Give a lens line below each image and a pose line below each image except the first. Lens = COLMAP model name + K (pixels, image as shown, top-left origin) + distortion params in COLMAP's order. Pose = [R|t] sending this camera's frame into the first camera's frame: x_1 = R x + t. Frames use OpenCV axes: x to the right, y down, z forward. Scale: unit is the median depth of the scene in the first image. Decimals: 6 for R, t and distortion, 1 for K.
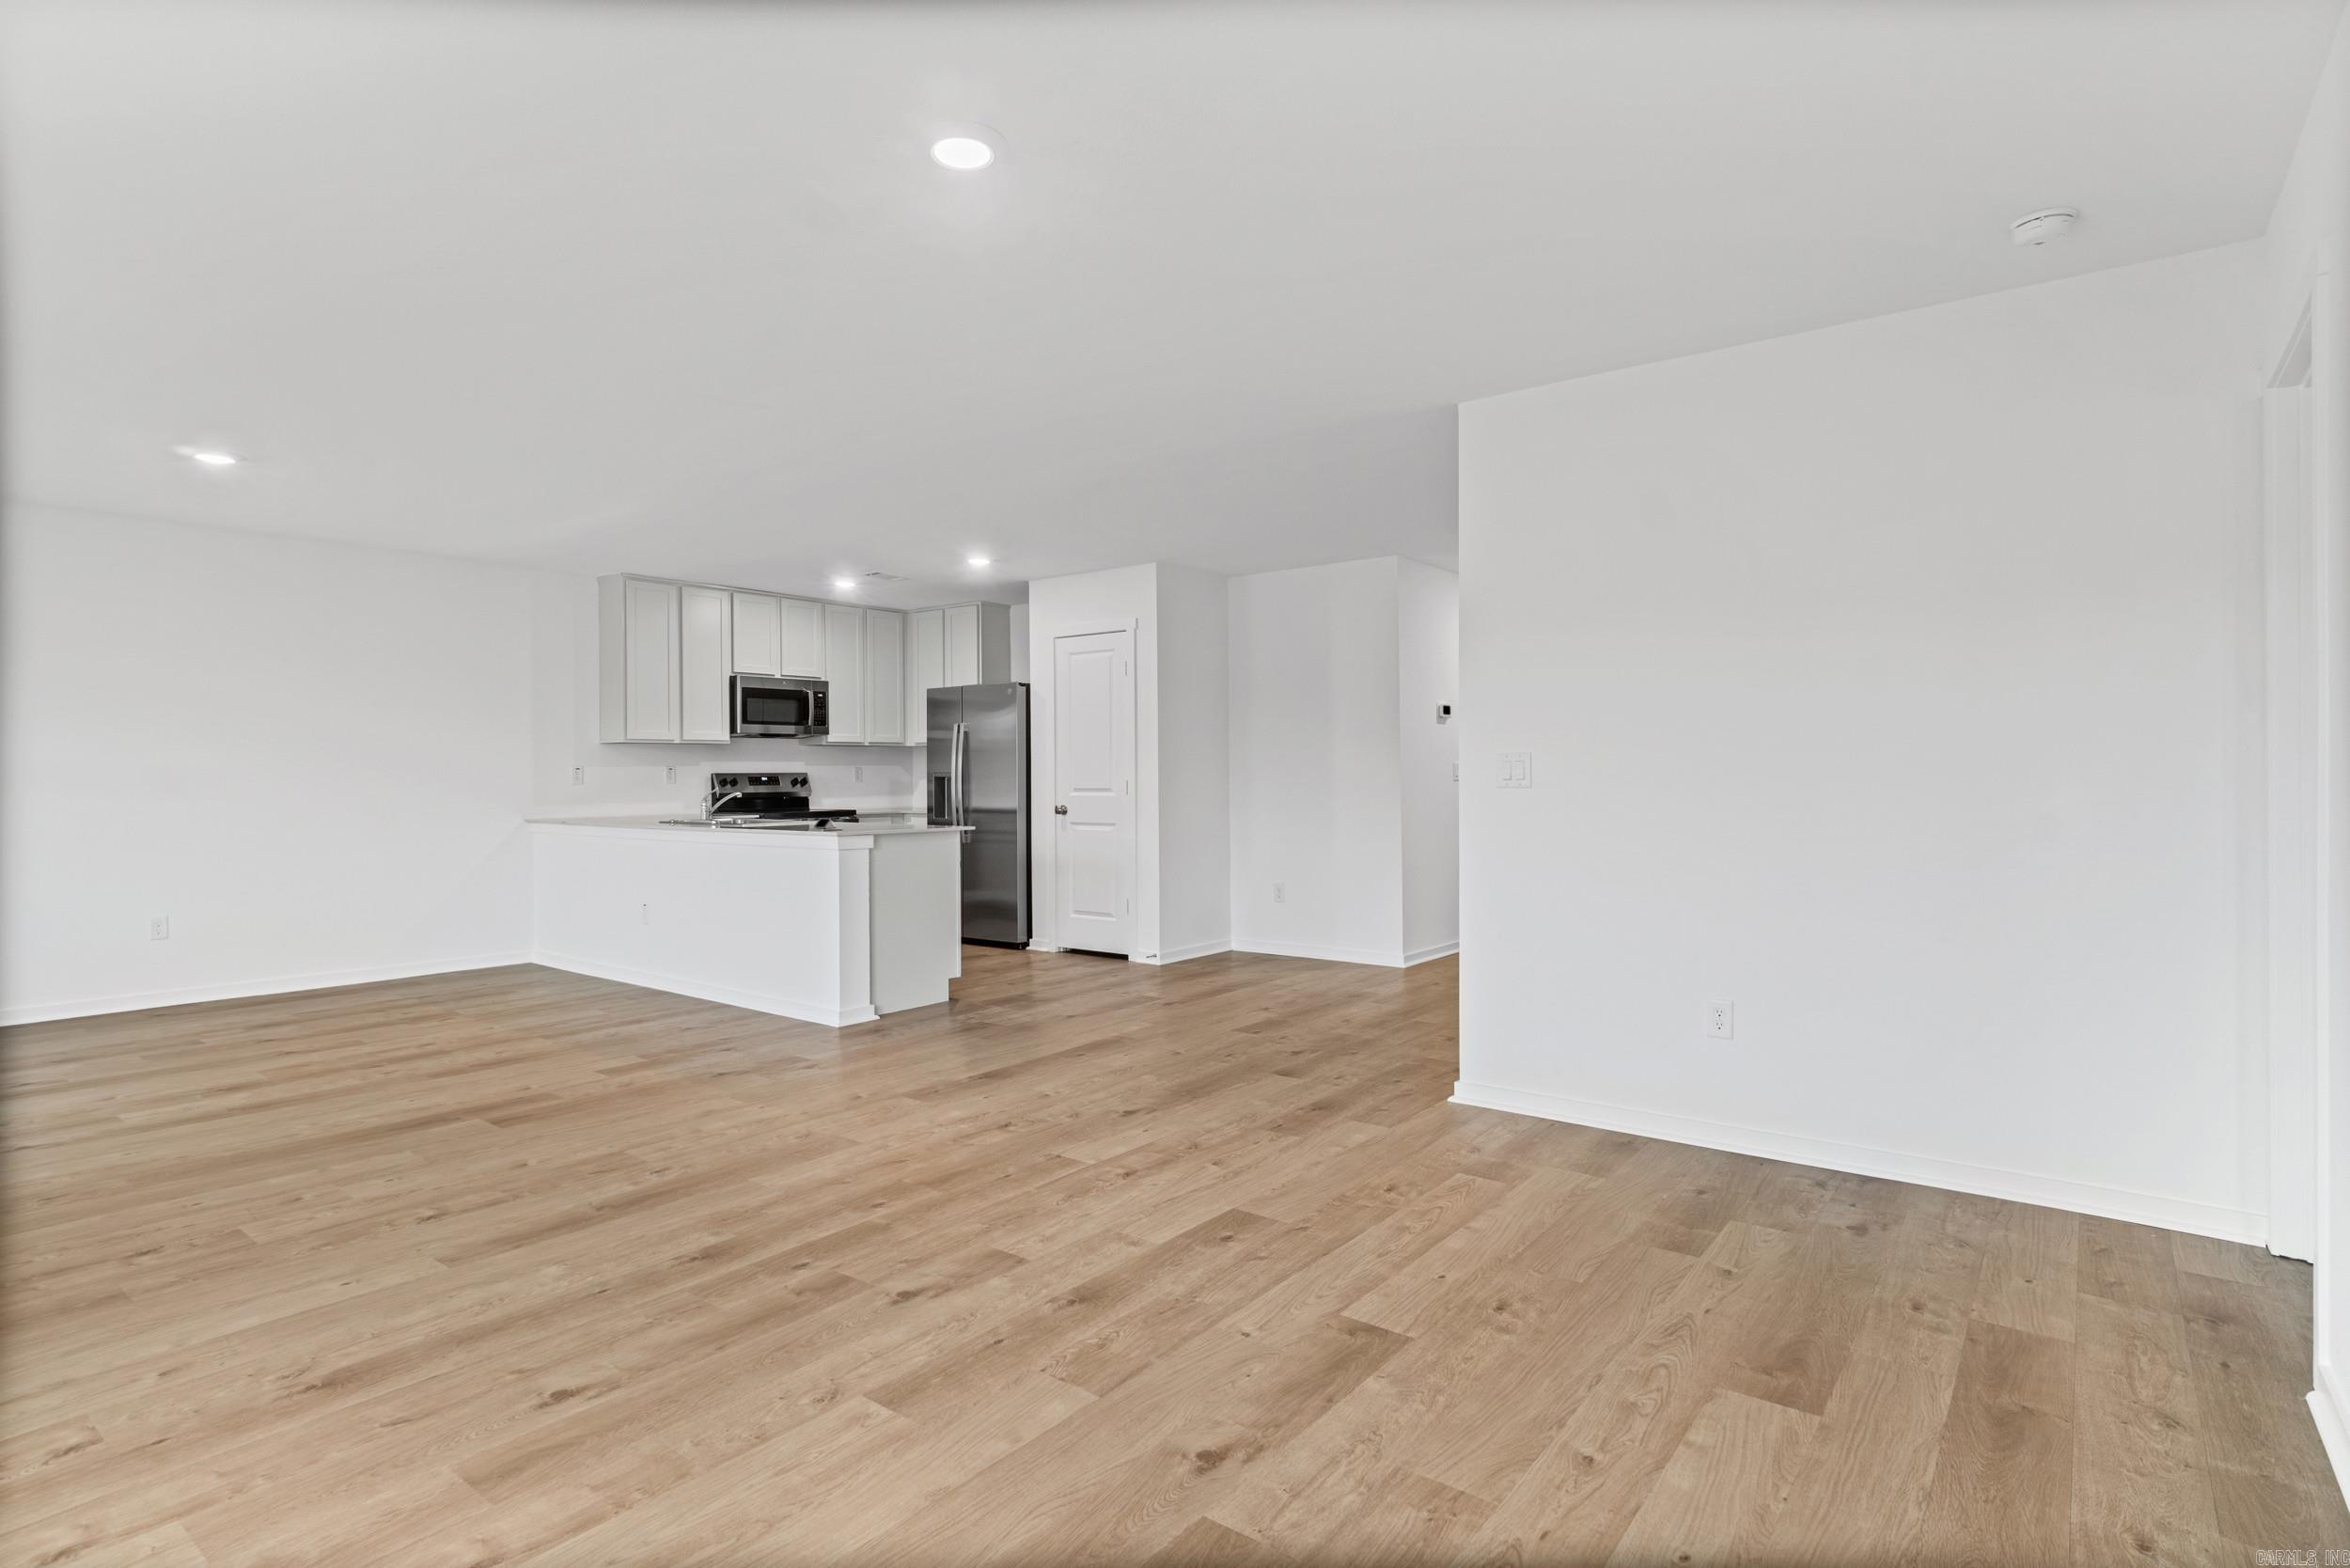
lens RADIAL K [[1197.0, 0, 1156.0], [0, 1197.0, 764.7], [0, 0, 1]] dist [-0.006855, 0.002734]
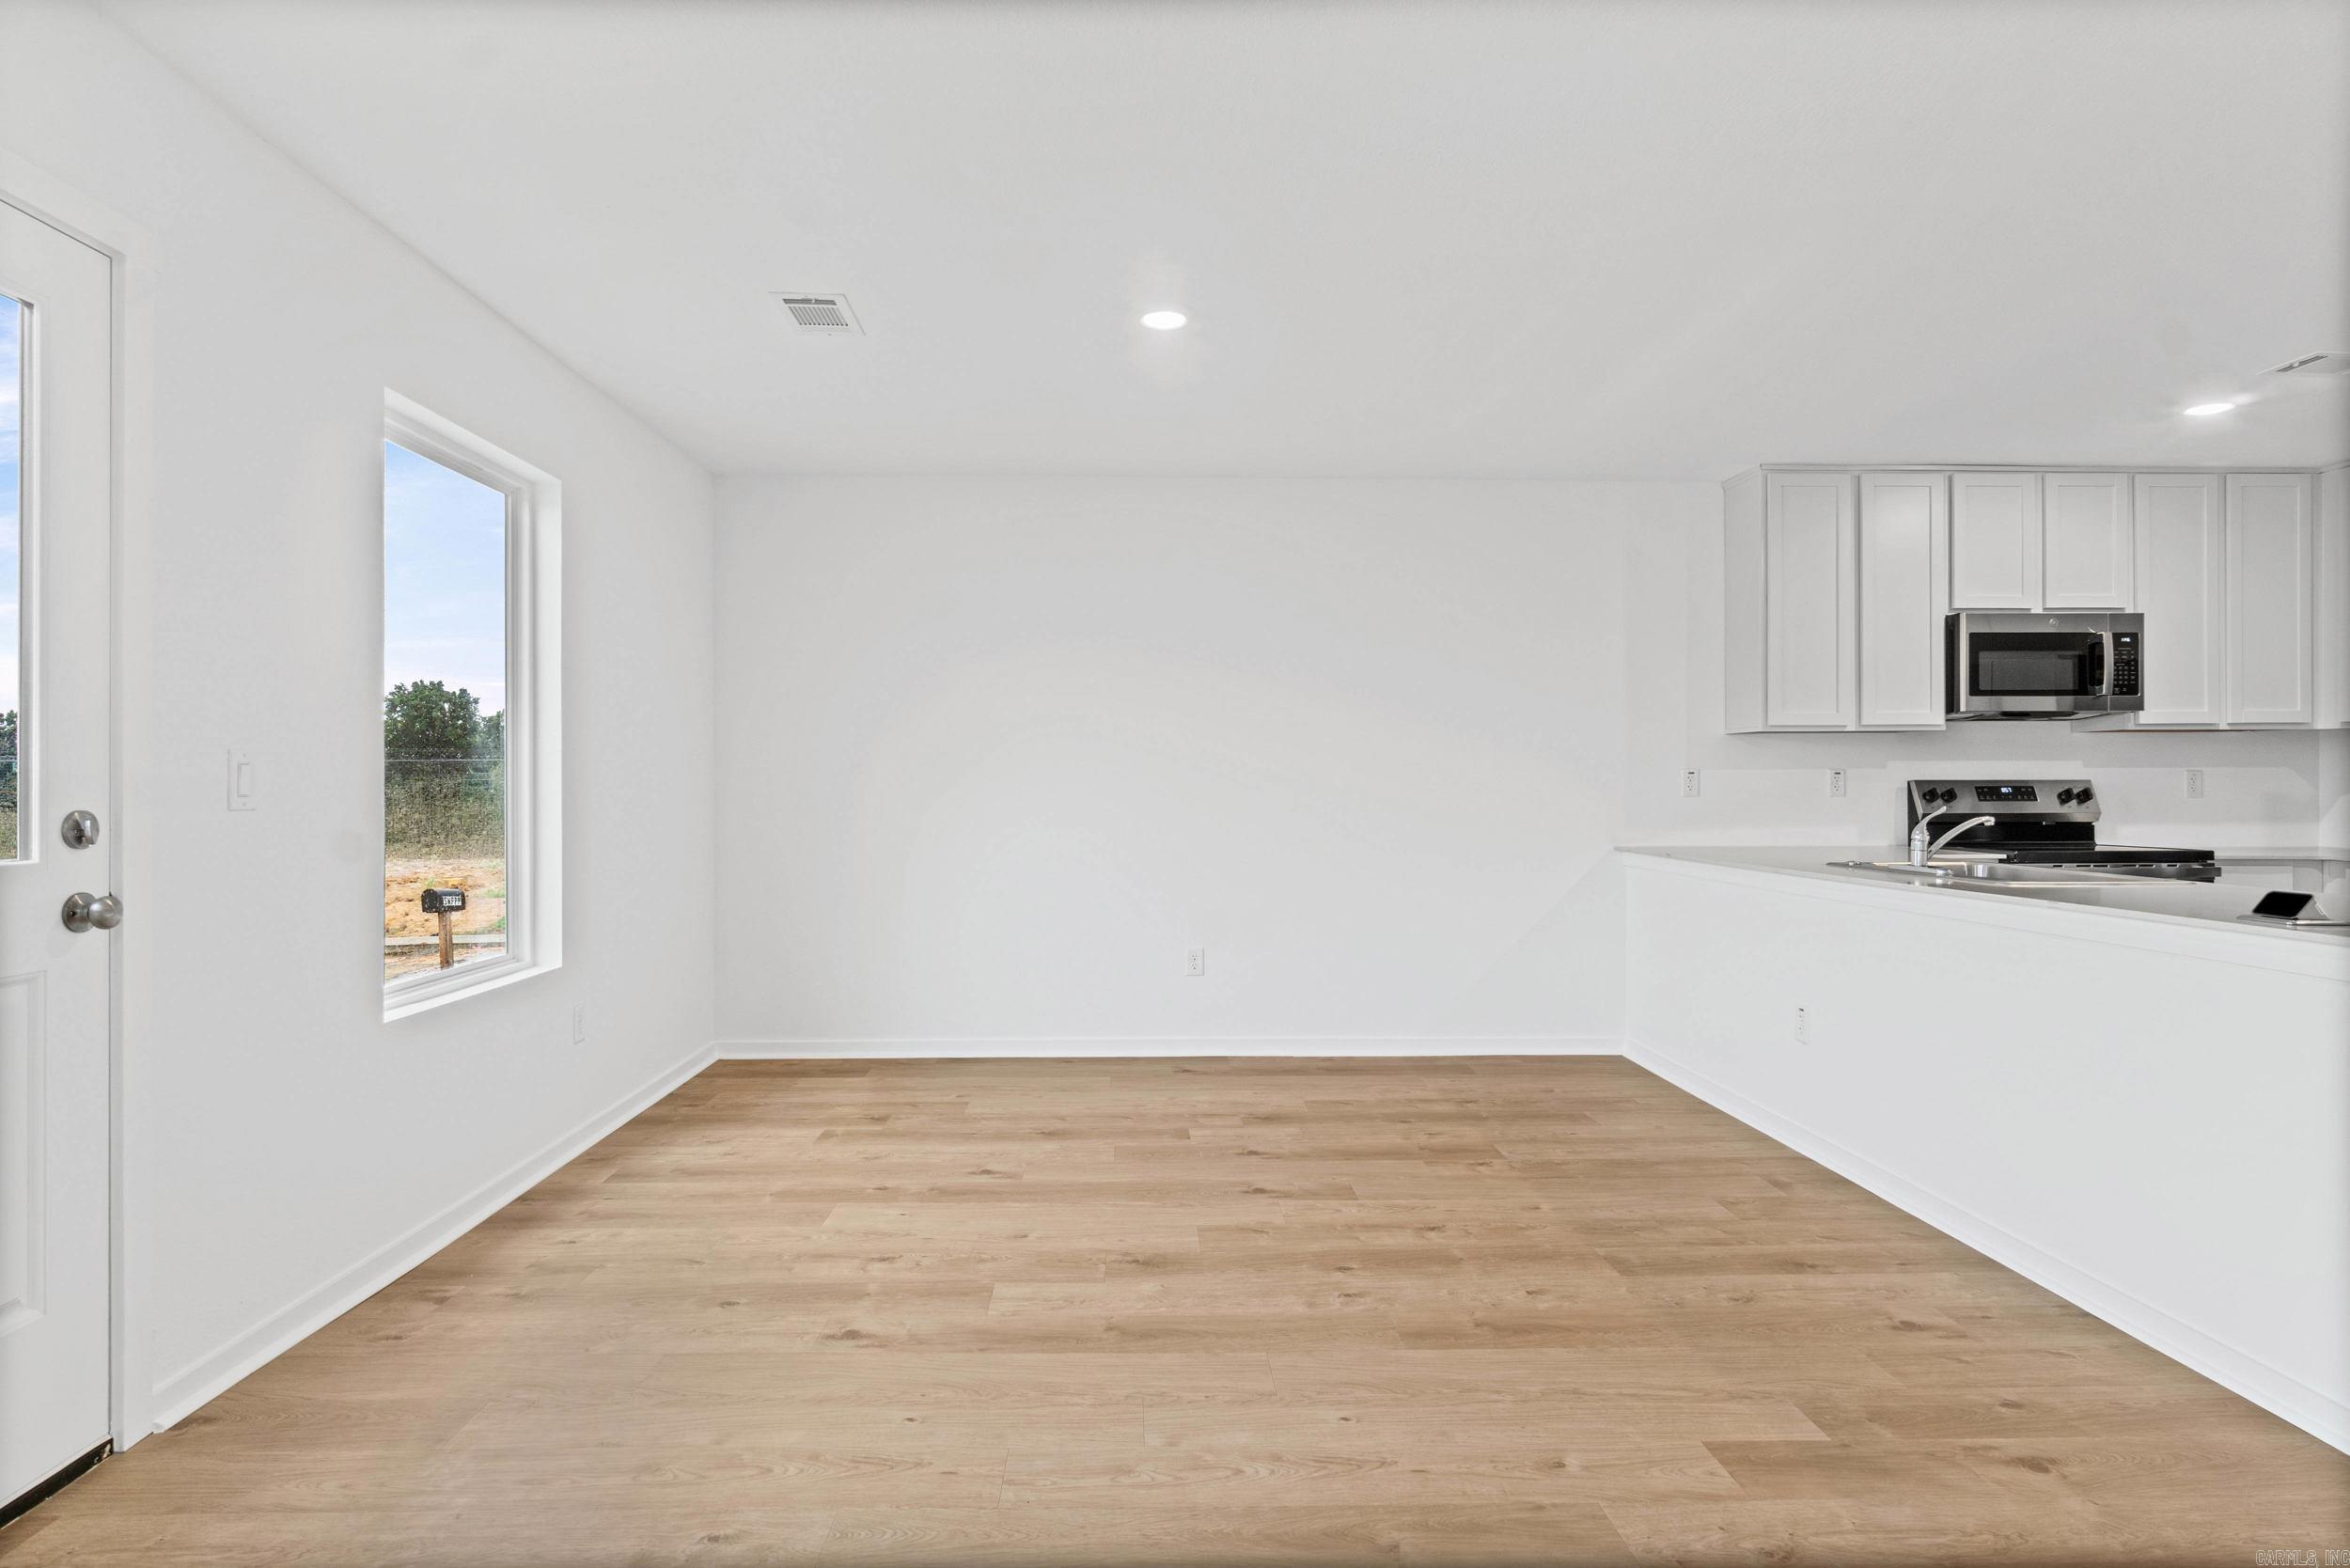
lens RADIAL K [[1197.0, 0, 1160.5], [0, 1197.0, 791.2], [0, 0, 1]] dist [-0.006855, 0.002734]
pose [[0.636282, 0.009757, -0.771395, -0.317711], [0.002110, 0.999894, 0.014388, 0.007141], [0.771453, -0.010782, 0.636194, 0.697620]]
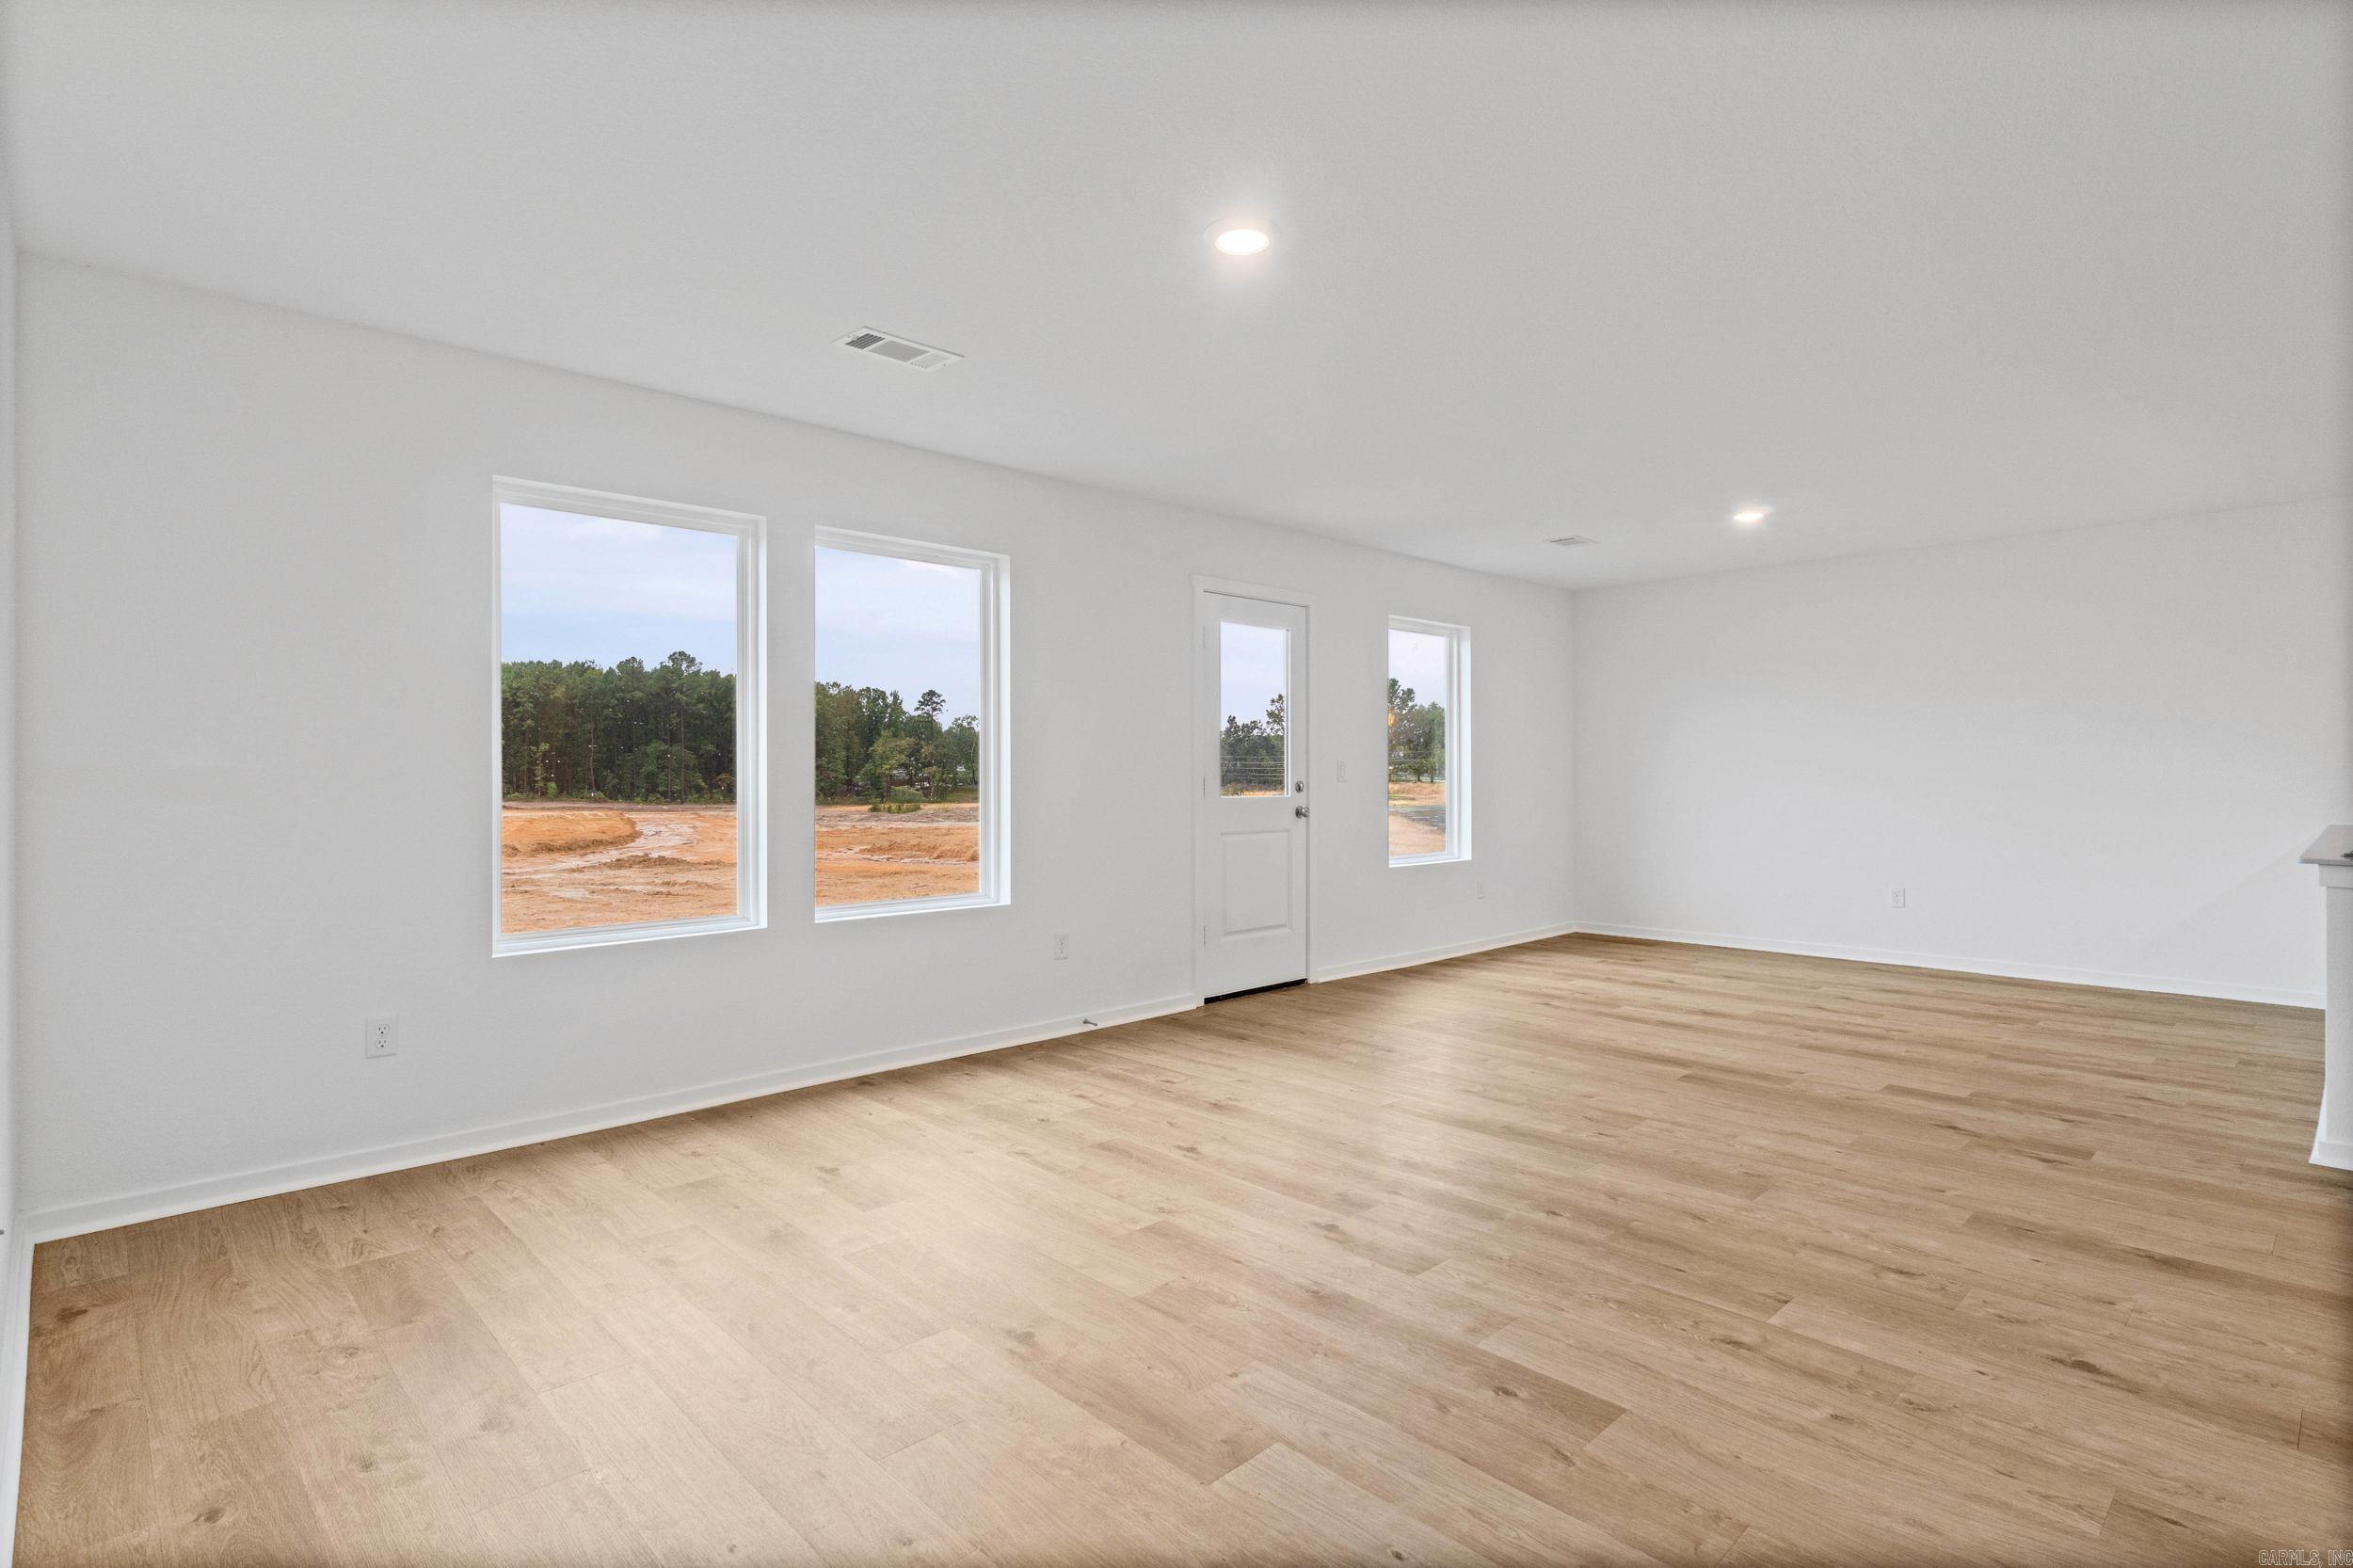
lens RADIAL K [[1141.2, 0, 1156.3], [0, 1141.2, 786.1], [0, 0, 1]] dist [0.004902, 0.000633]
pose [[-0.140895, 0.016506, -0.989887, 0.620173], [0.010807, 0.999827, 0.015134, 0.001858], [0.989966, -0.008566, -0.141049, 0.691699]]
